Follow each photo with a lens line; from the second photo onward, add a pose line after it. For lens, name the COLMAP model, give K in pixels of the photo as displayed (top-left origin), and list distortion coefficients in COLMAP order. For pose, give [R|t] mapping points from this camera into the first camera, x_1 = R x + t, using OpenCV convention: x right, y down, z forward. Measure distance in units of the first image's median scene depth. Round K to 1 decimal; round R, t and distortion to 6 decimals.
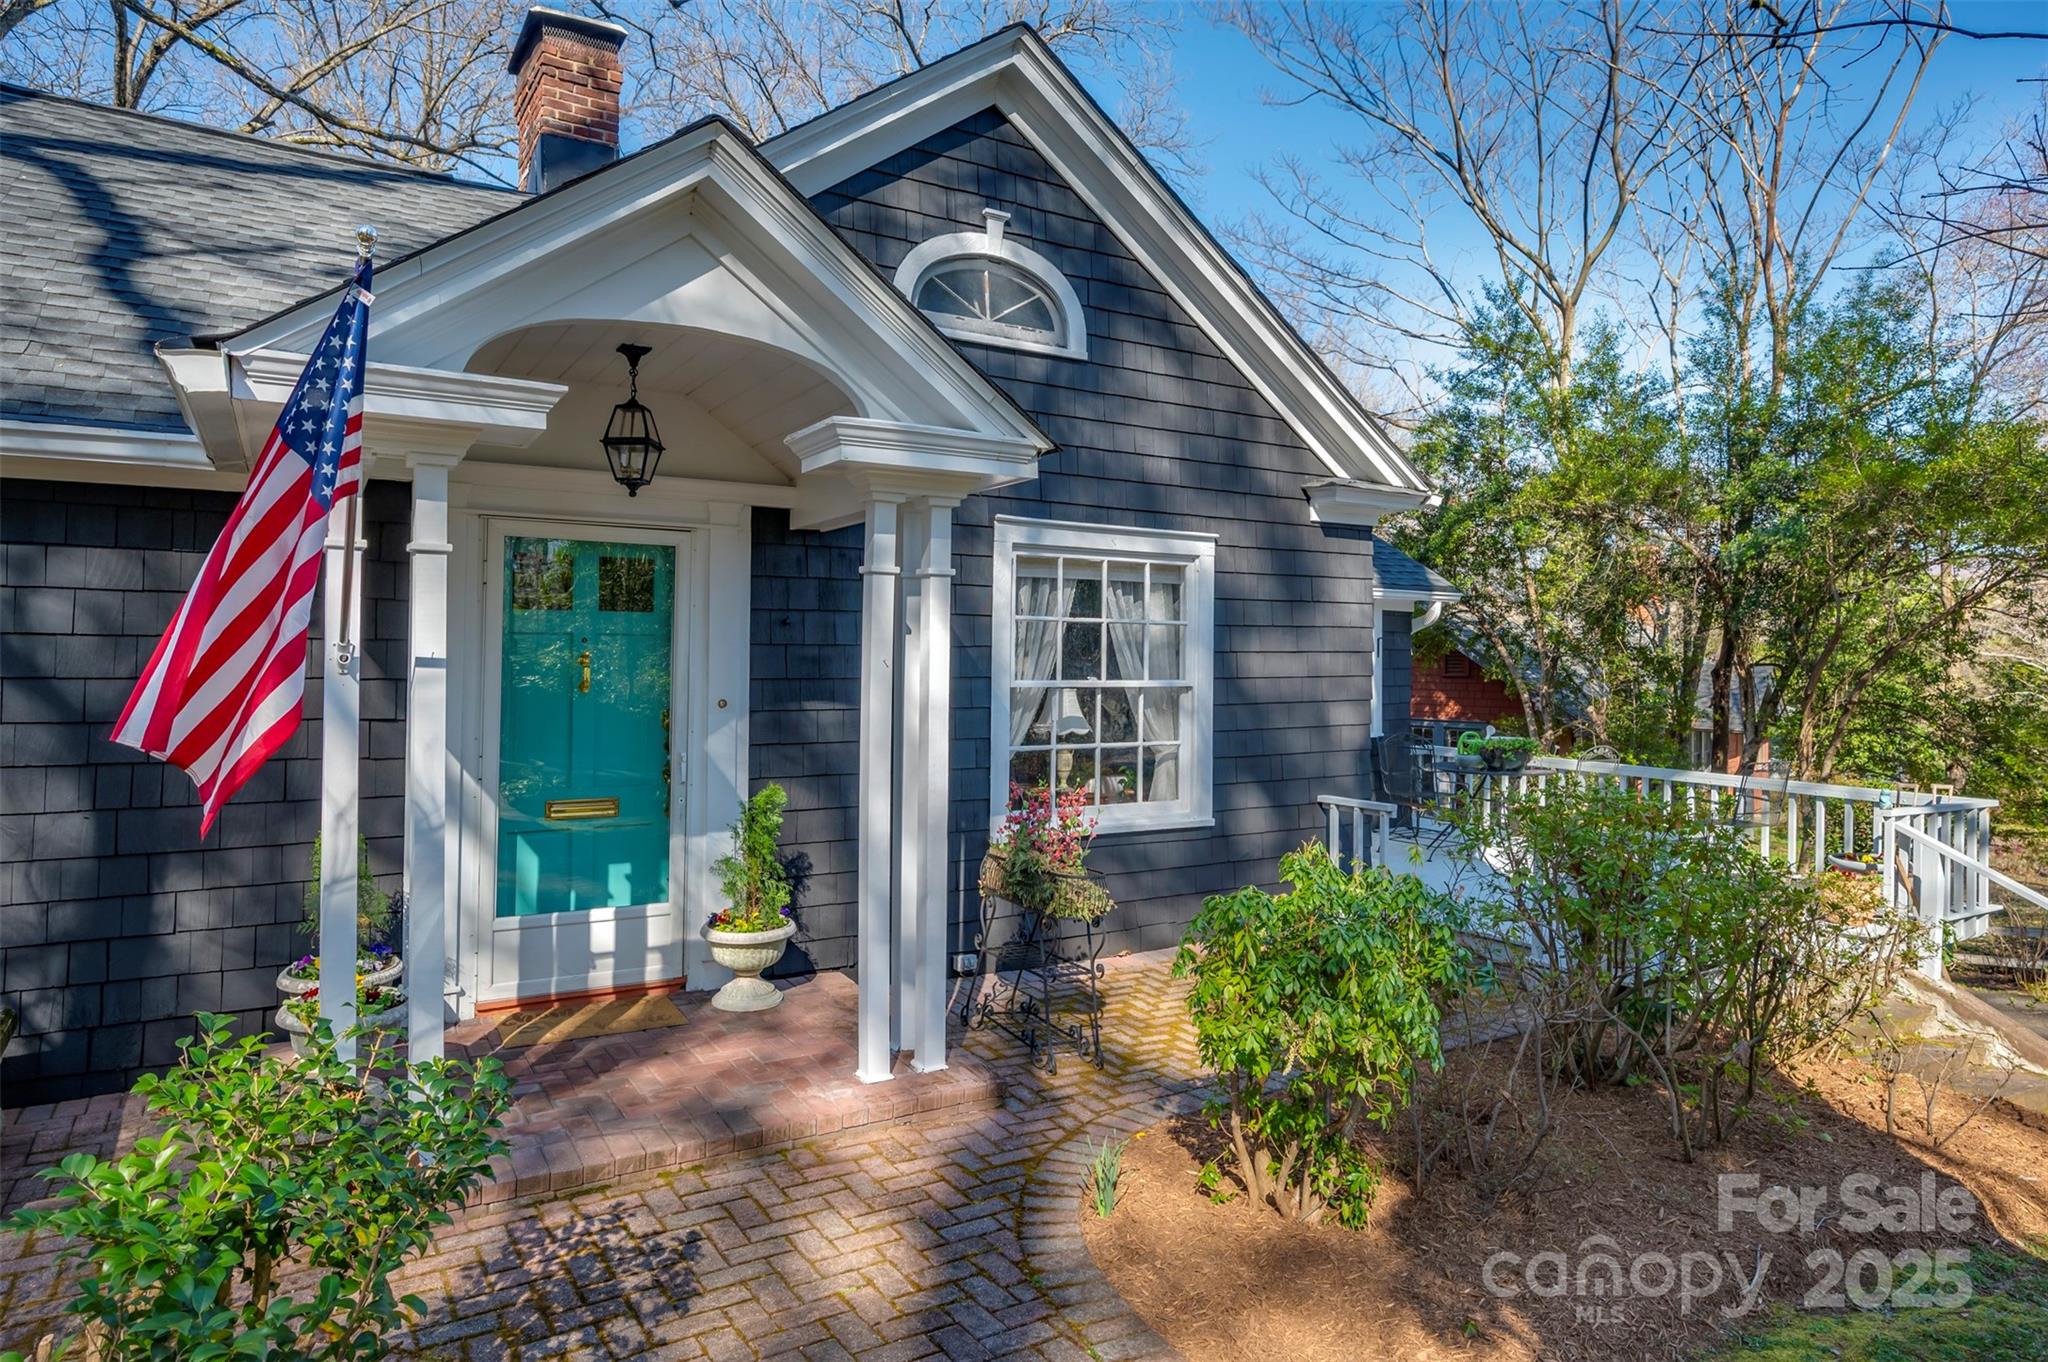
lens RADIAL K [[1204.6, 0, 1024.5], [0, 1204.6, 636.8], [0, 0, 1]] dist [-0.002489, -0.002157]
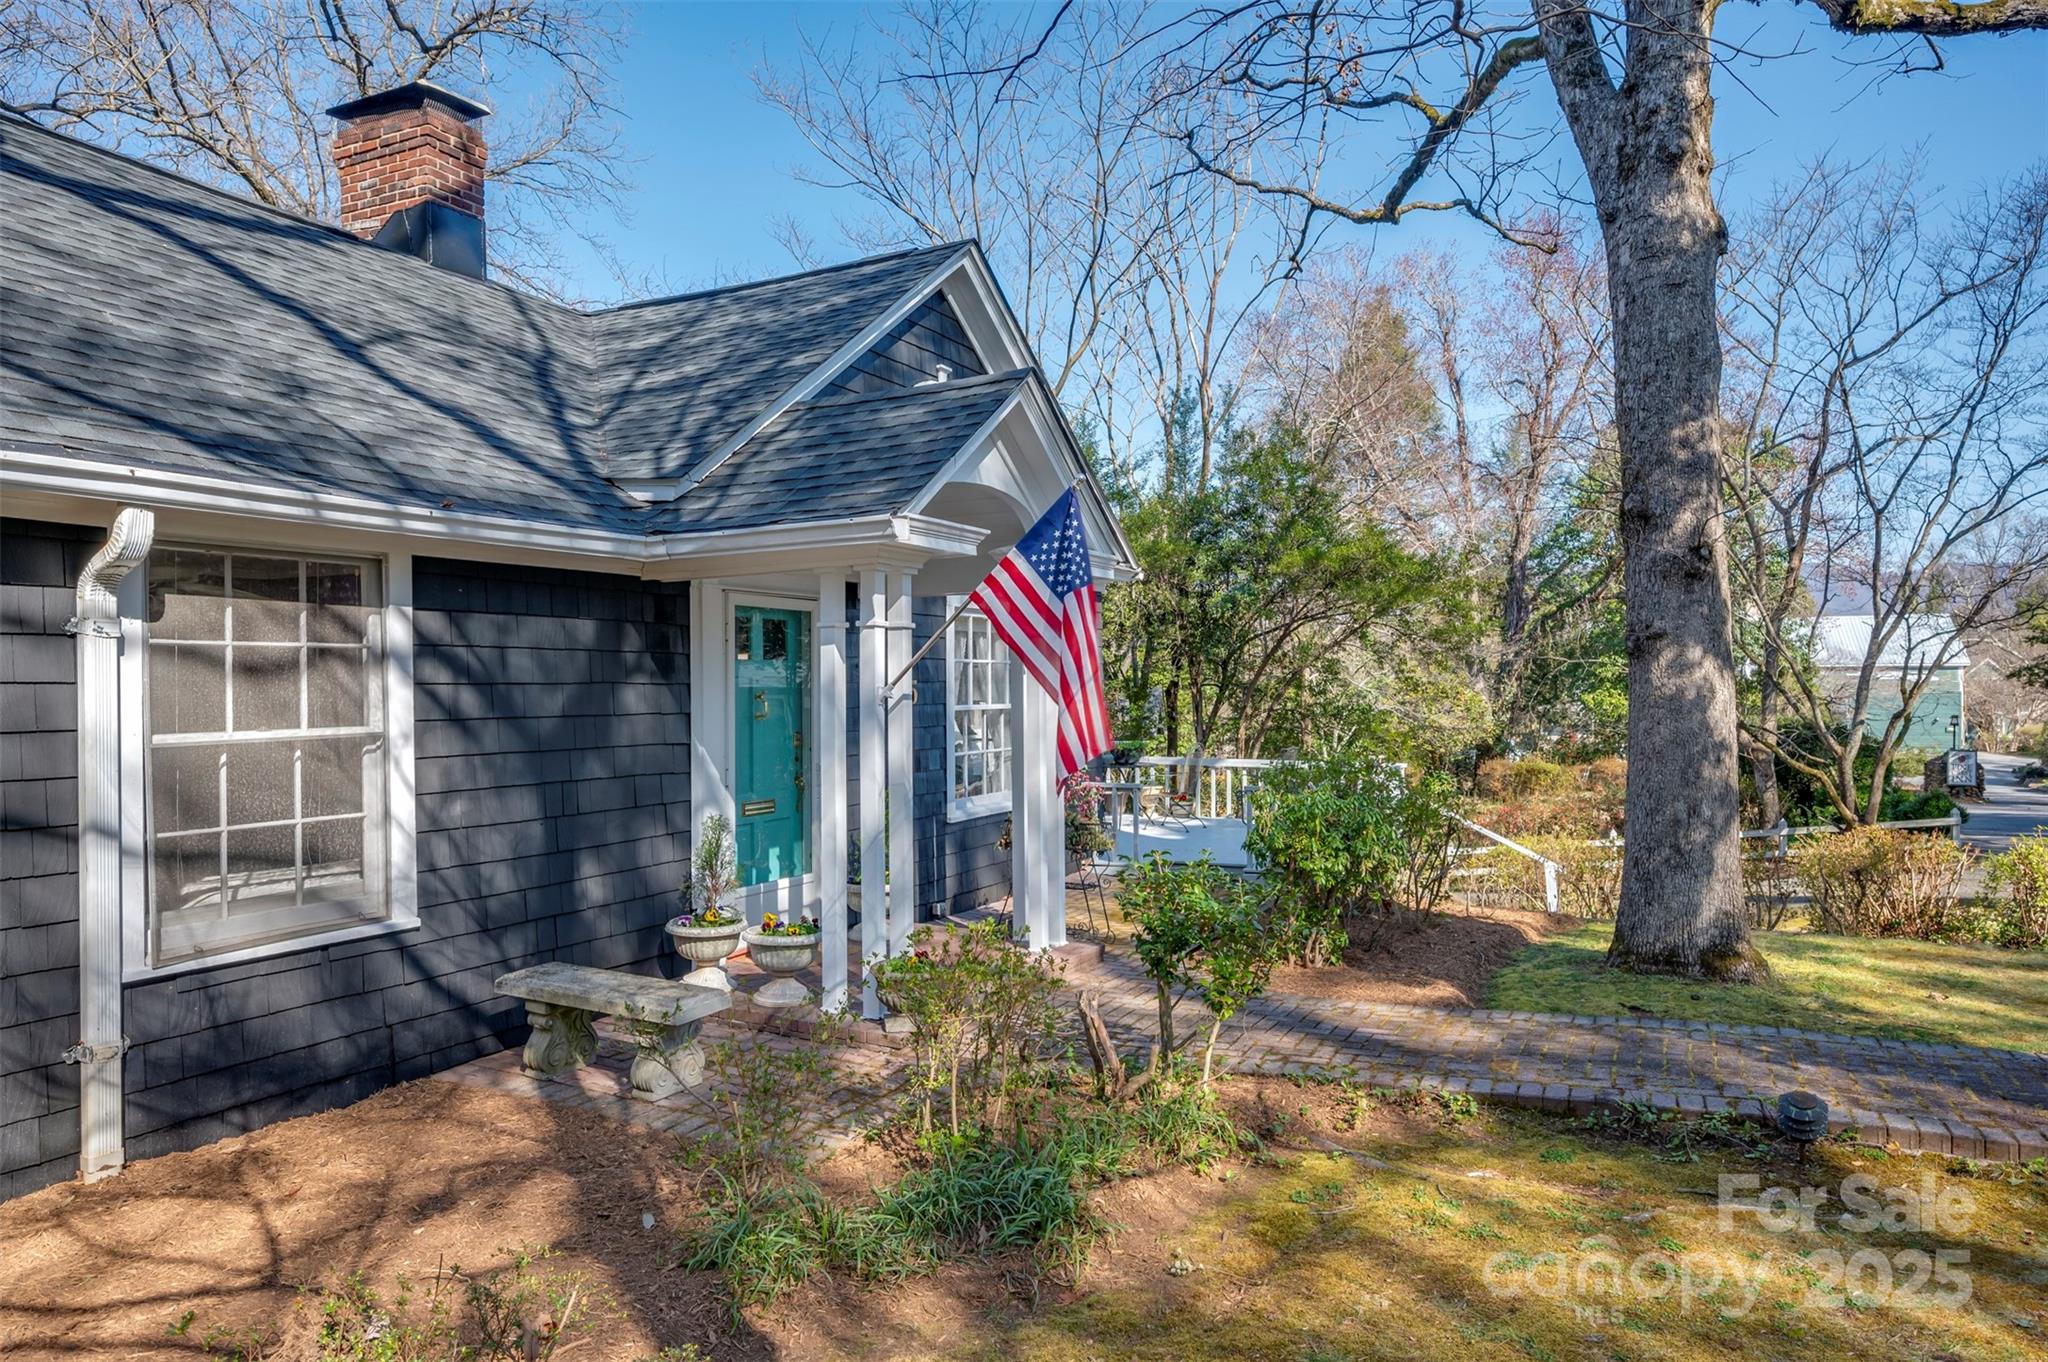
lens RADIAL K [[1300.2, 0, 1031.1], [0, 1300.2, 680.9], [0, 0, 1]] dist [-0.004106, -0.003579]
pose [[0.851385, -0.015848, 0.524301, -0.478522], [0.009184, 0.999841, 0.015308, -0.009409], [-0.524460, -0.008218, 0.851395, -0.214416]]
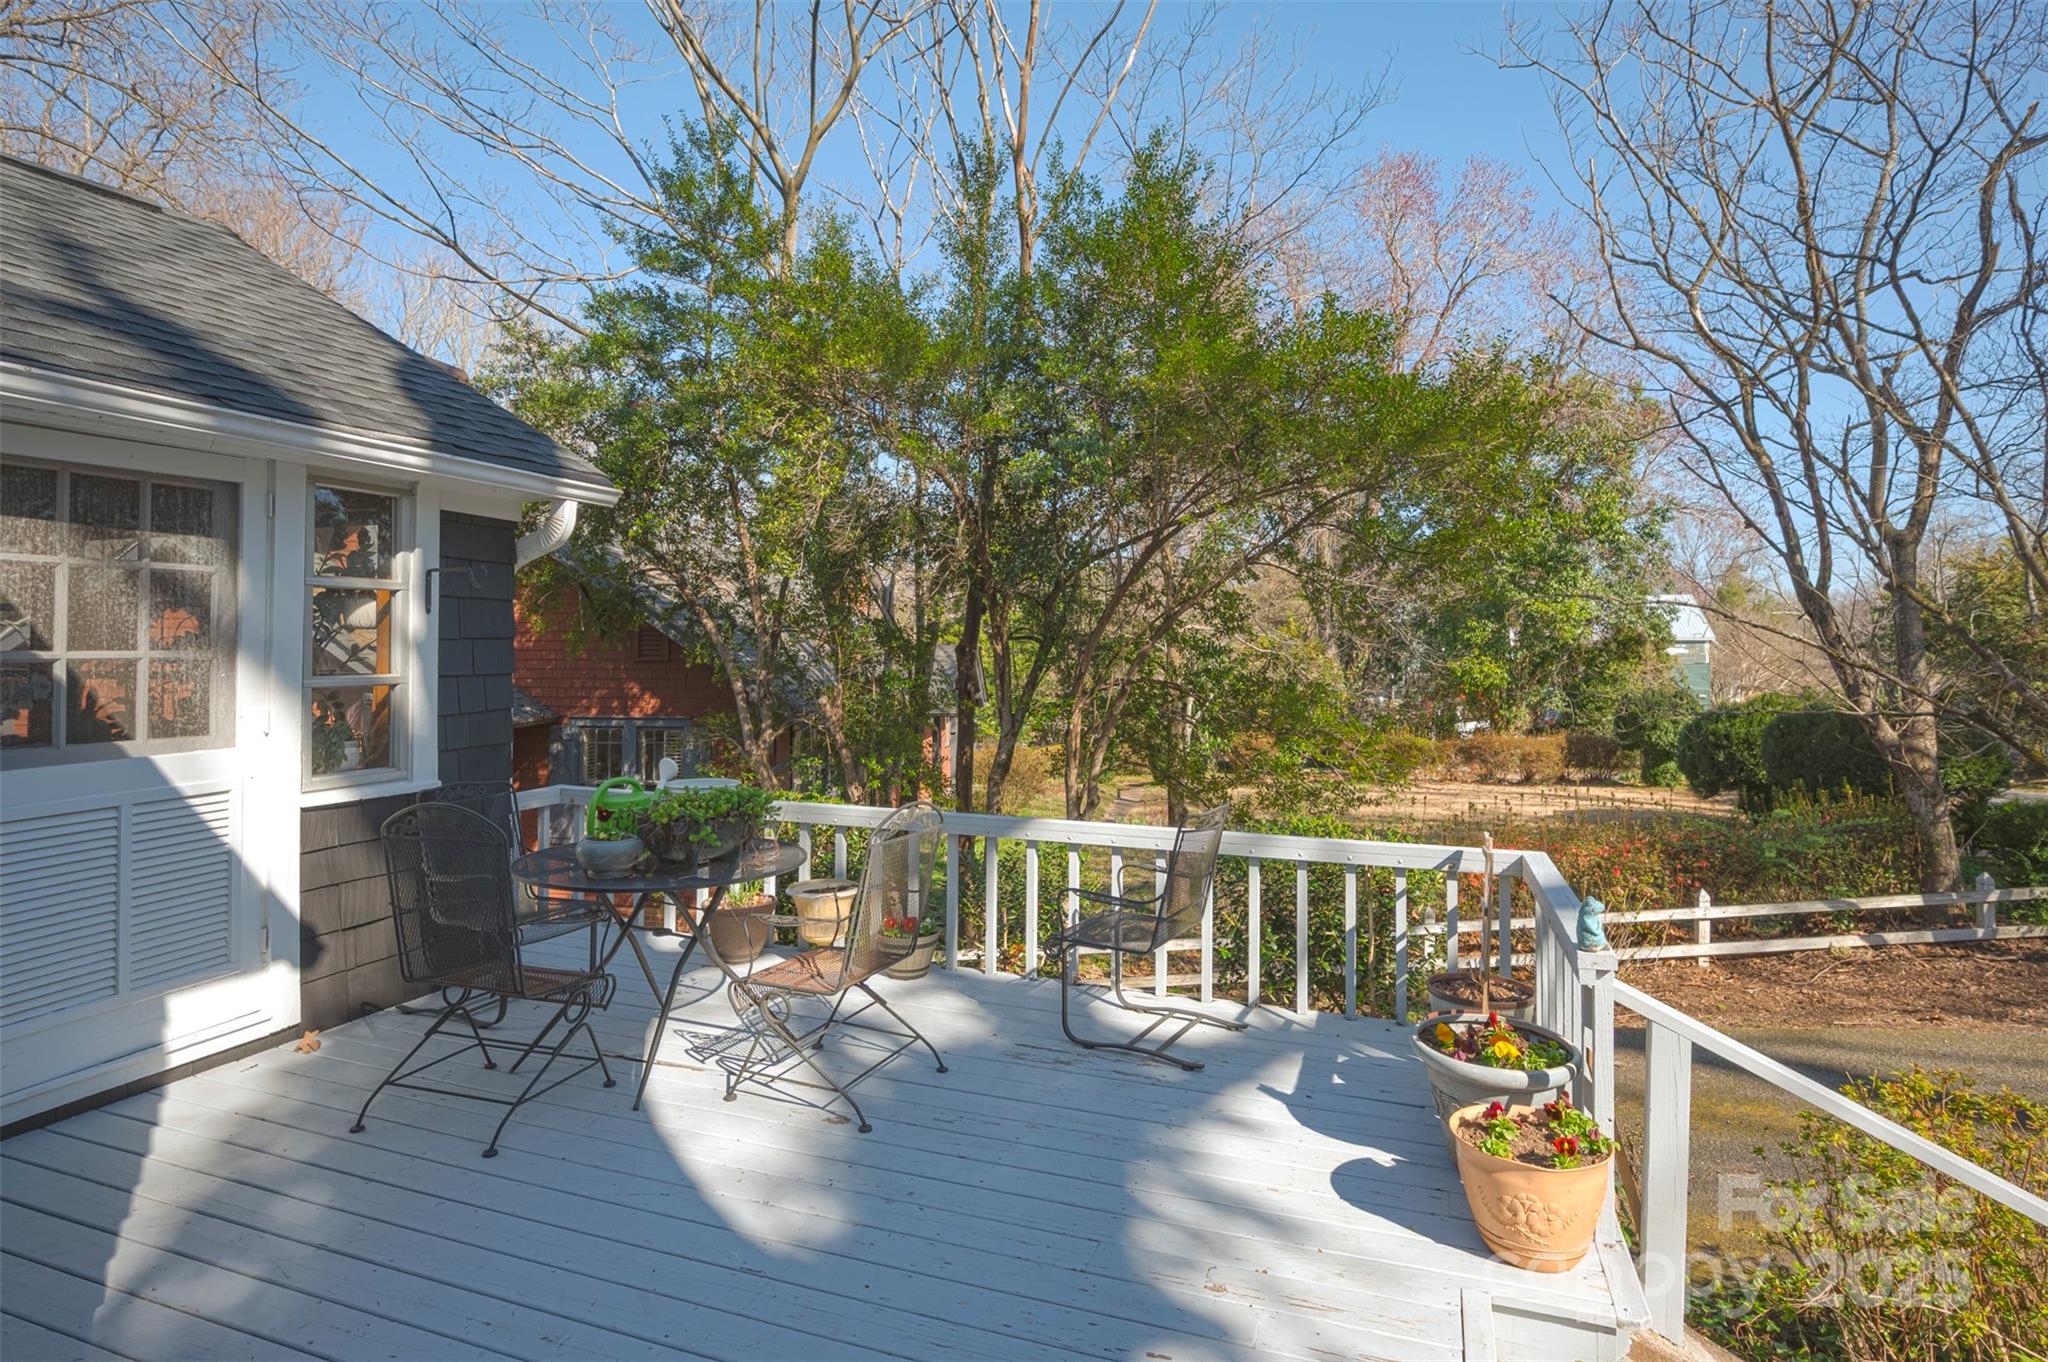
lens RADIAL K [[1074.3, 0, 1029.5], [0, 1074.3, 632.3], [0, 0, 1]] dist [-0.000859, -0.000211]
pose [[0.789198, 0.001639, 0.614137, 0.257457], [-0.002482, 0.999997, 0.000521, 0.027185], [-0.614134, -0.001935, 0.789199, 0.625583]]
